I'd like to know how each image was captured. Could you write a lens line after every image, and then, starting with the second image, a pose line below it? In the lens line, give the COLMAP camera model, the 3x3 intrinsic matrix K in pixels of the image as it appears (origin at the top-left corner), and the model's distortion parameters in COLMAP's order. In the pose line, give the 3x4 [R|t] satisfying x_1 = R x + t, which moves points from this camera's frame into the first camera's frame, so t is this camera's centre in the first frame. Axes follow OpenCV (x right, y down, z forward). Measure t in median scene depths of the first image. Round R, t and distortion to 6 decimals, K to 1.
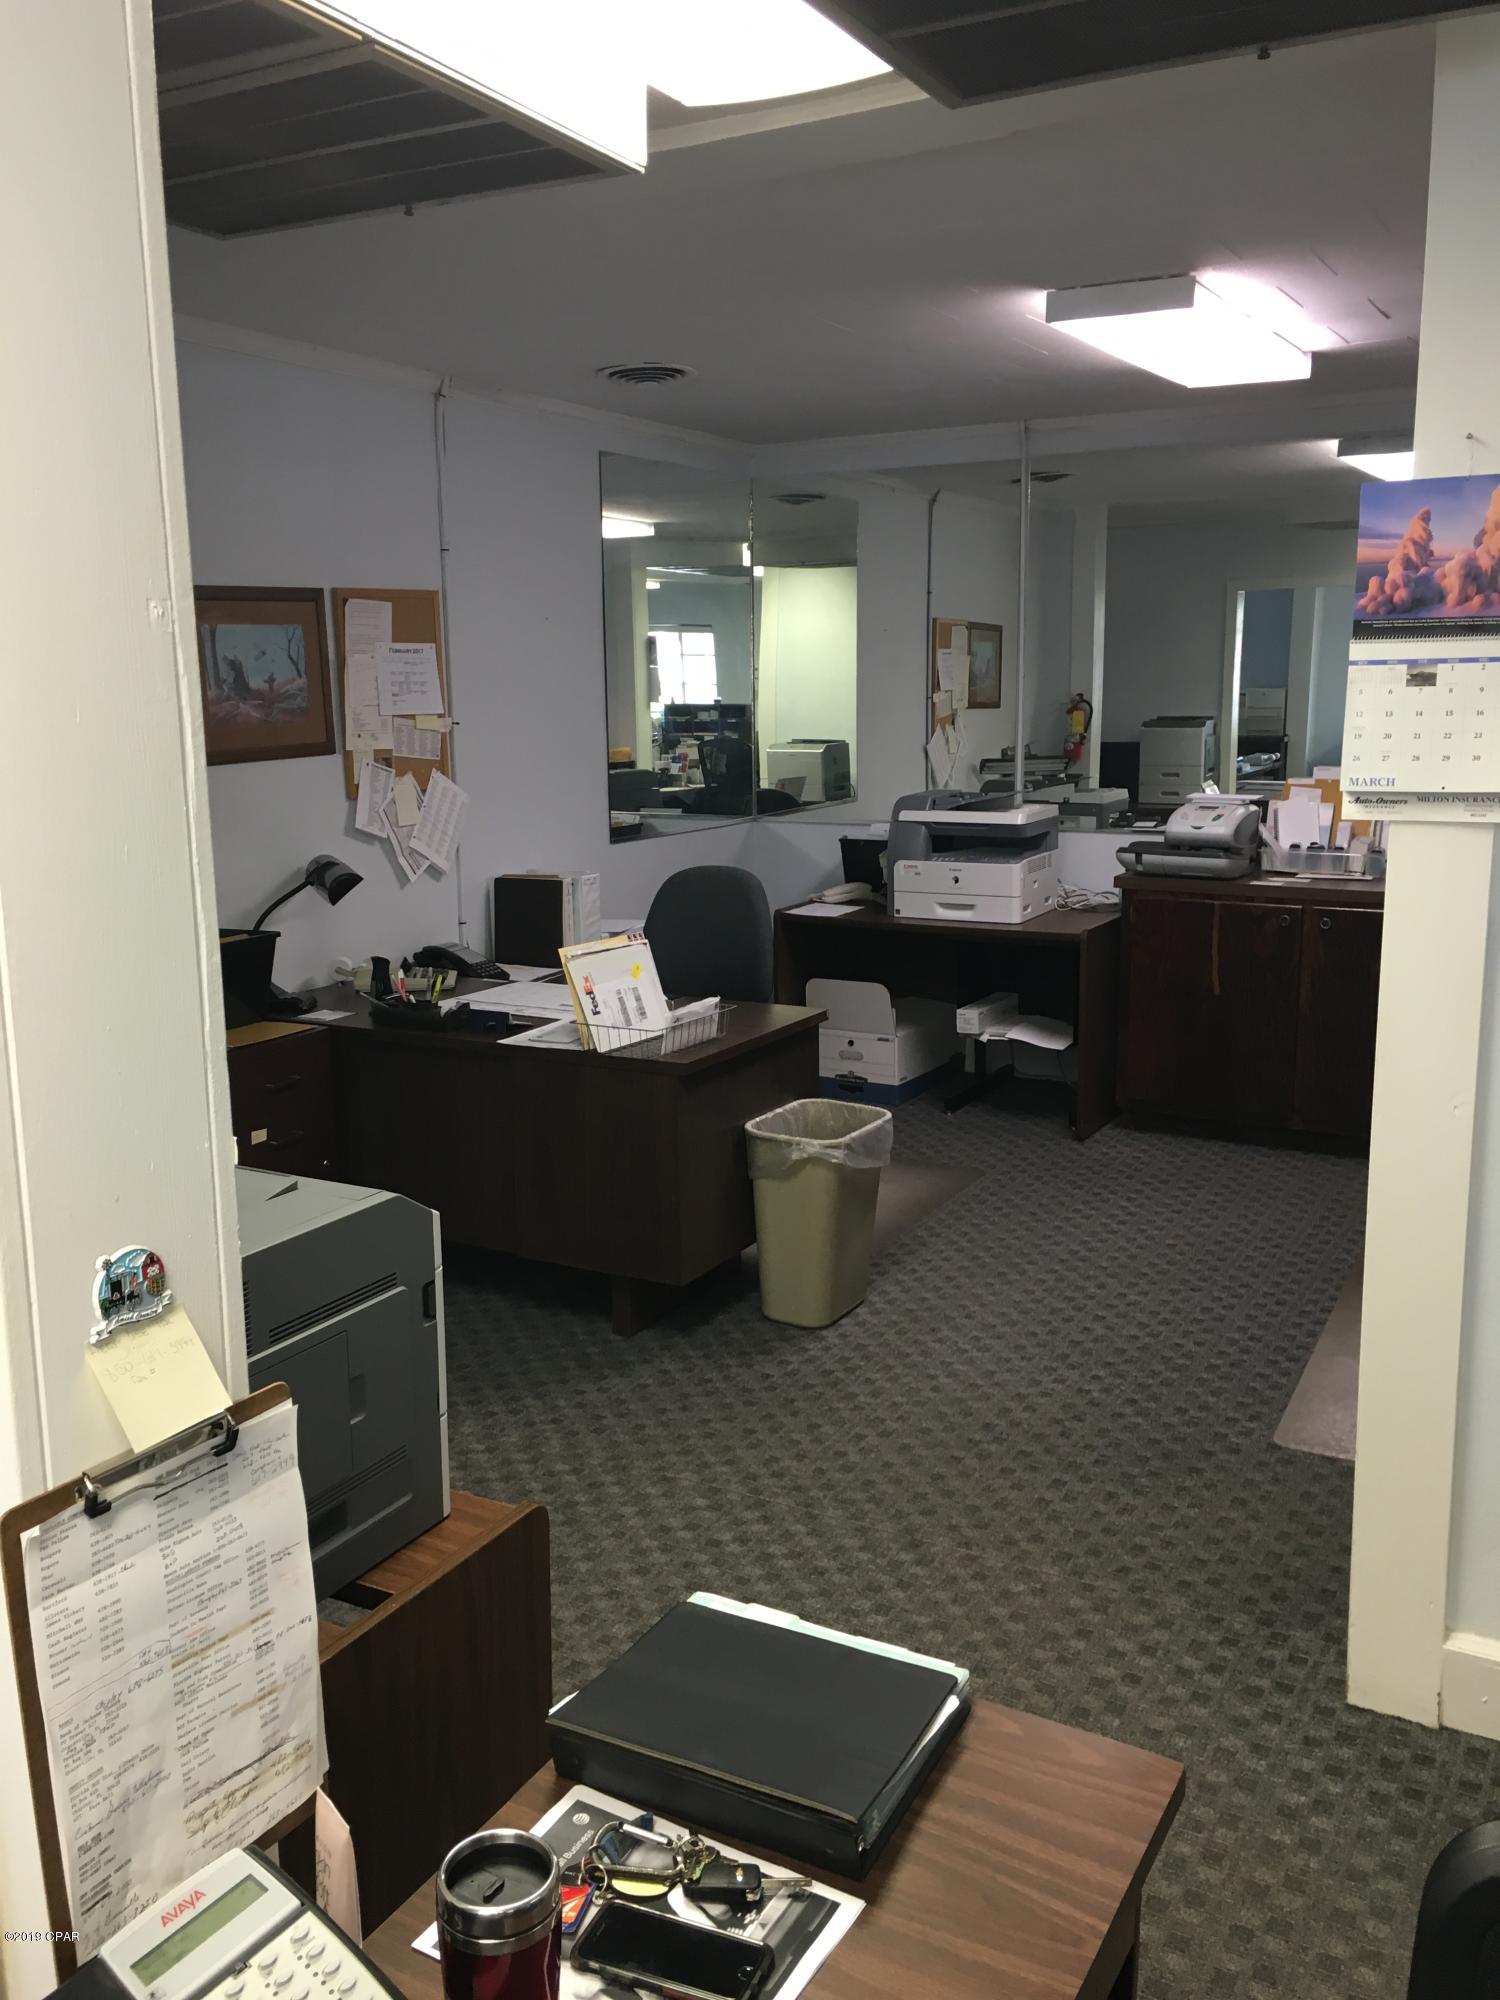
lens RADIAL K [[1696.5, 0, 752.3], [0, 1696.5, 1003.0], [0, 0, 1]] dist [0.079907, -0.102924]
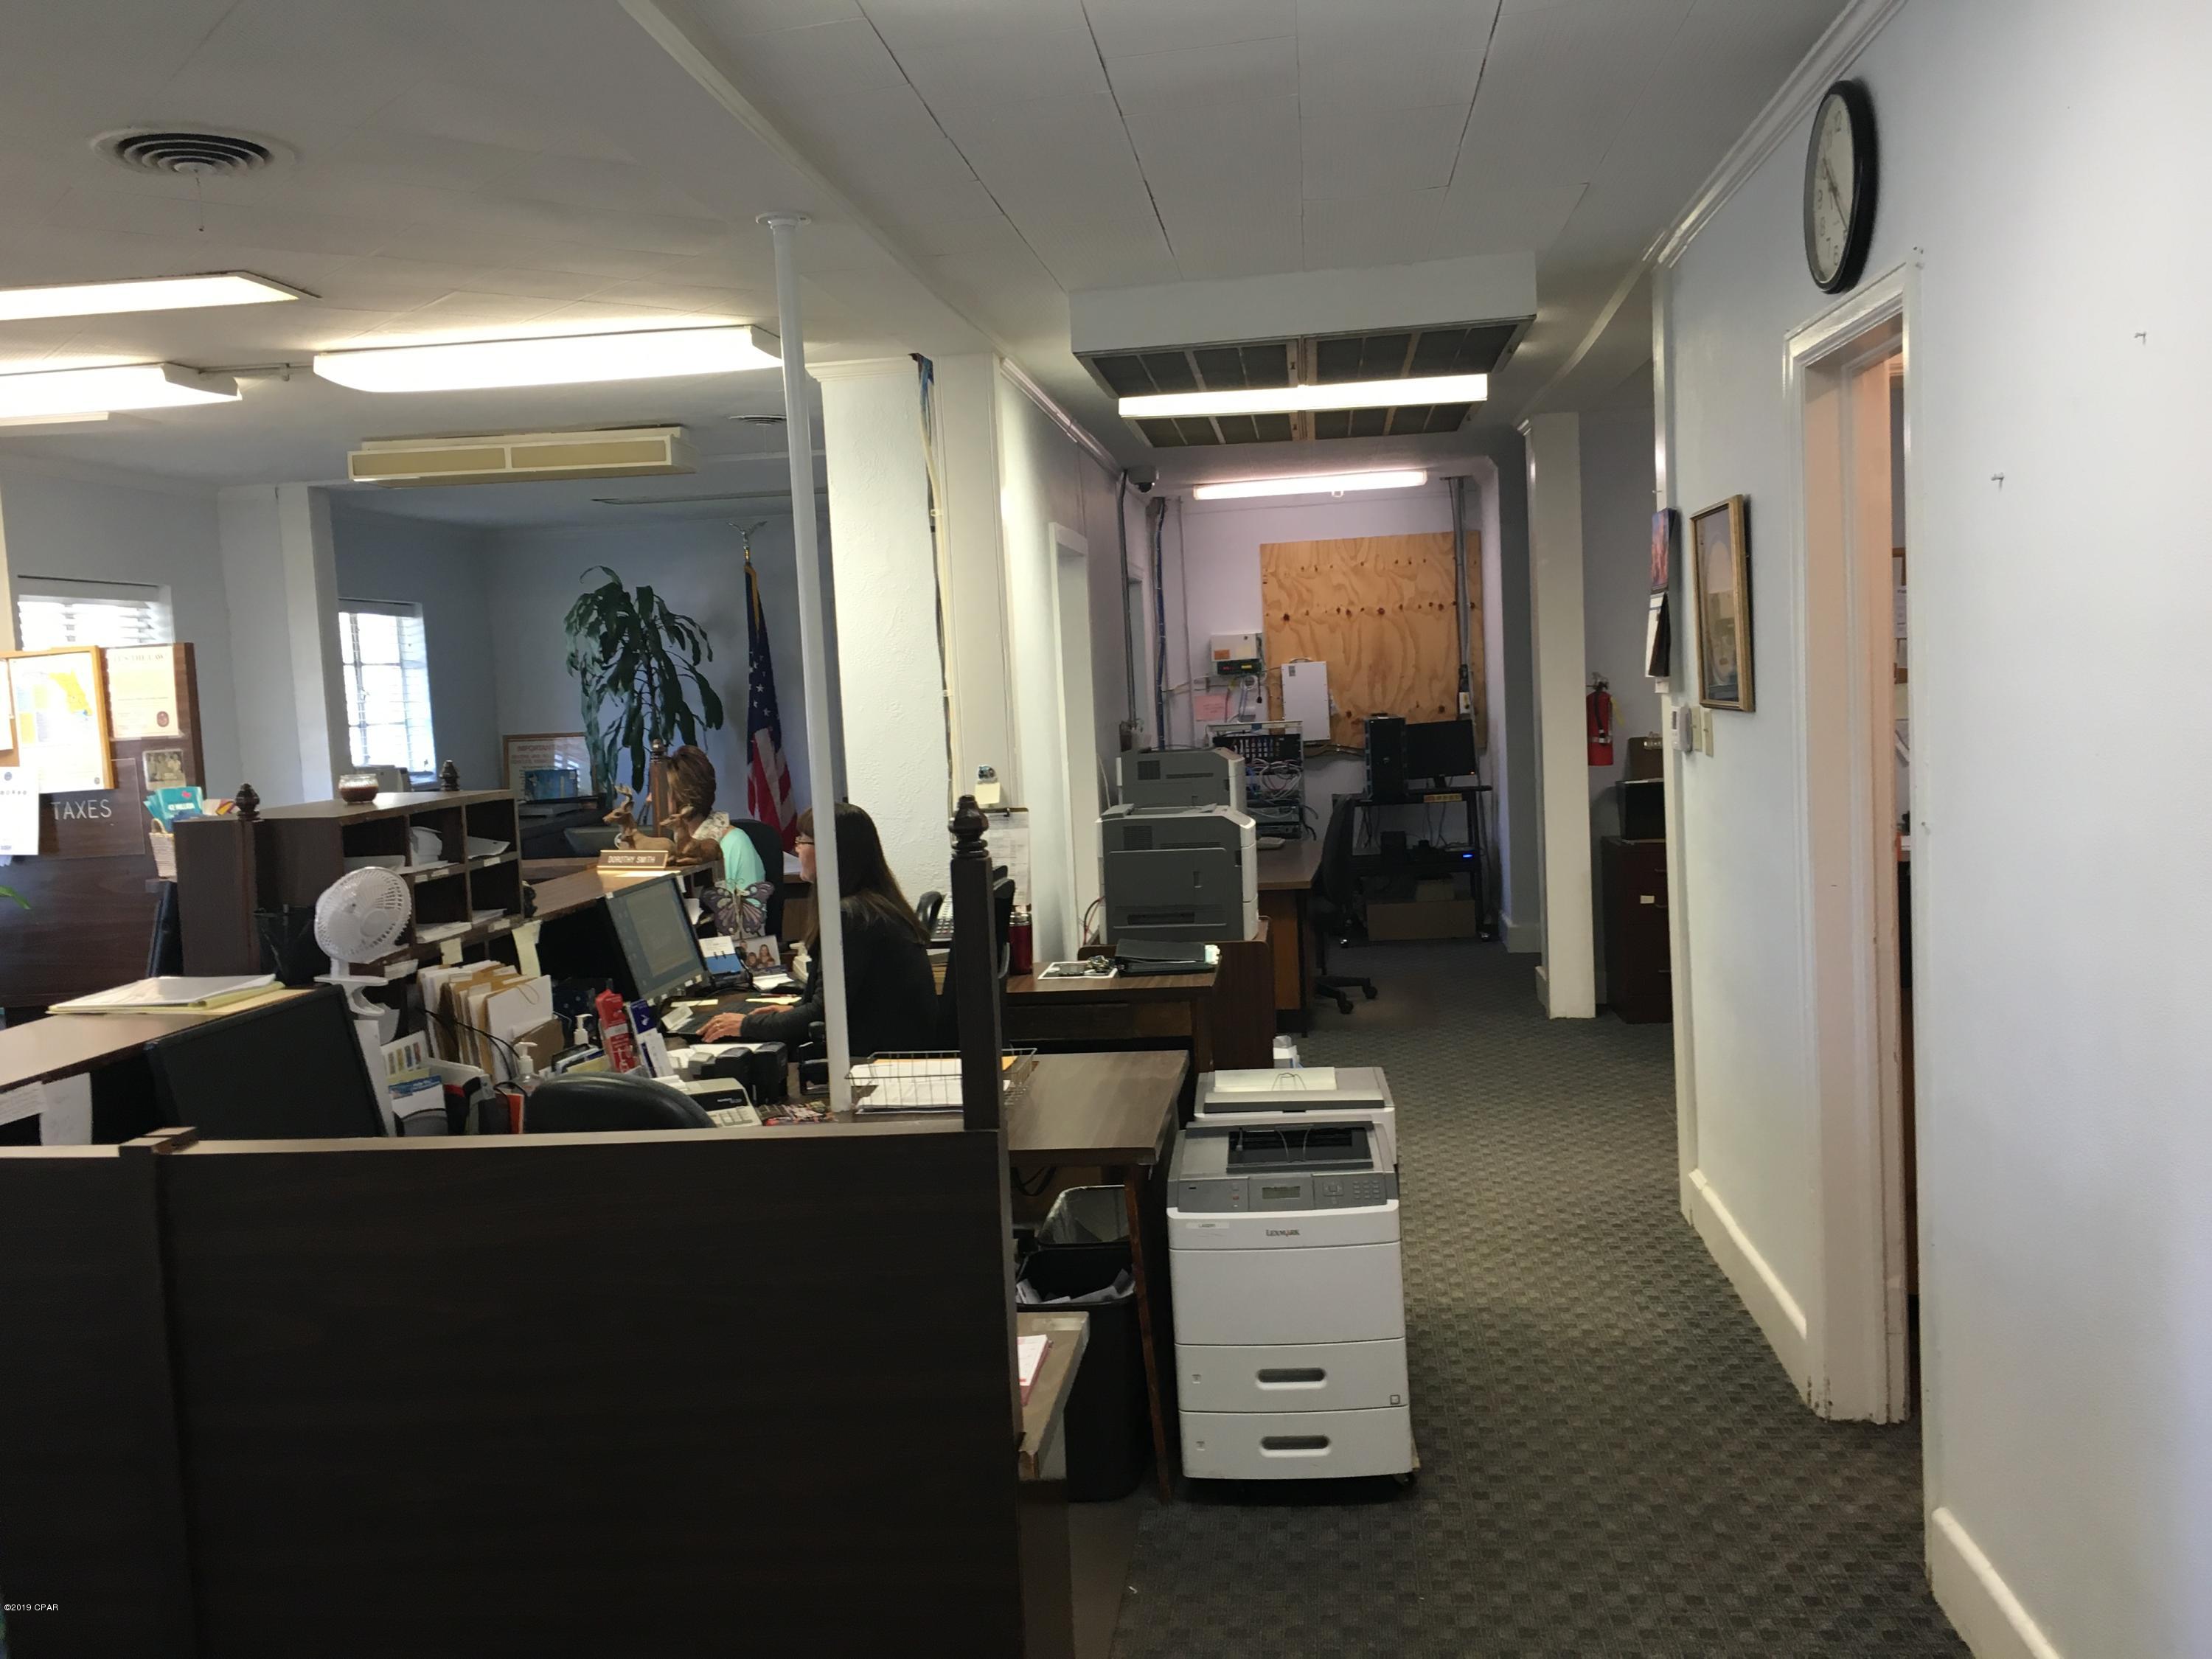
lens RADIAL K [[1876.3, 0, 1108.4], [0, 1876.3, 826.7], [0, 0, 1]] dist [0.079907, -0.102924]
pose [[0.385165, 0.061937, -0.920767, 4.724899], [-0.128531, 0.991621, 0.012937, 0.202737], [0.913853, 0.113364, 0.389899, -0.752341]]
